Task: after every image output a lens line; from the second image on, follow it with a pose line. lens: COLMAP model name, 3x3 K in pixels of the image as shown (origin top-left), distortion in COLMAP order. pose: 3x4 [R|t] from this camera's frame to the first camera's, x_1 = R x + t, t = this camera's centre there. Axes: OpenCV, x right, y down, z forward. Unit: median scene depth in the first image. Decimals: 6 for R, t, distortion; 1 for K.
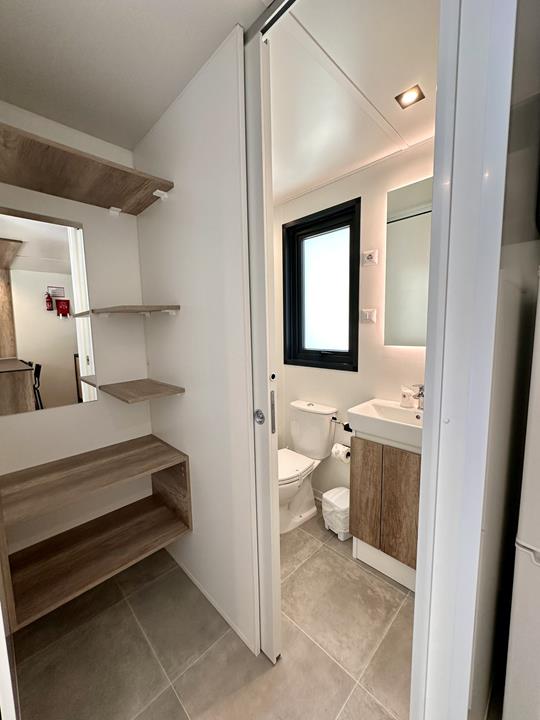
lens RADIAL K [[289.2, 0, 268.9], [0, 289.2, 358.7], [0, 0, 1]] dist [-0.007446, 0.001611]
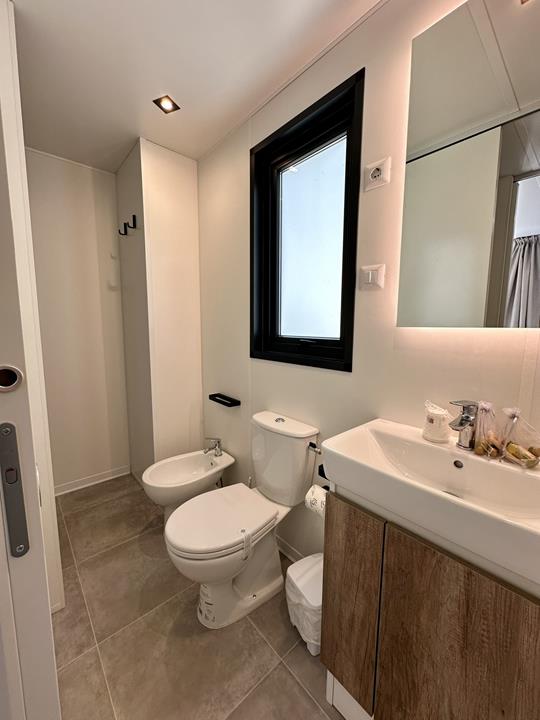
lens RADIAL K [[289.2, 0, 271.2], [0, 289.2, 357.7], [0, 0, 1]] dist [-0.007446, 0.001611]
pose [[0.998580, 0.034864, -0.040269, 0.170598], [-0.034731, 0.999389, 0.003993, 0.019660], [0.040384, -0.002589, 0.999181, 0.405737]]
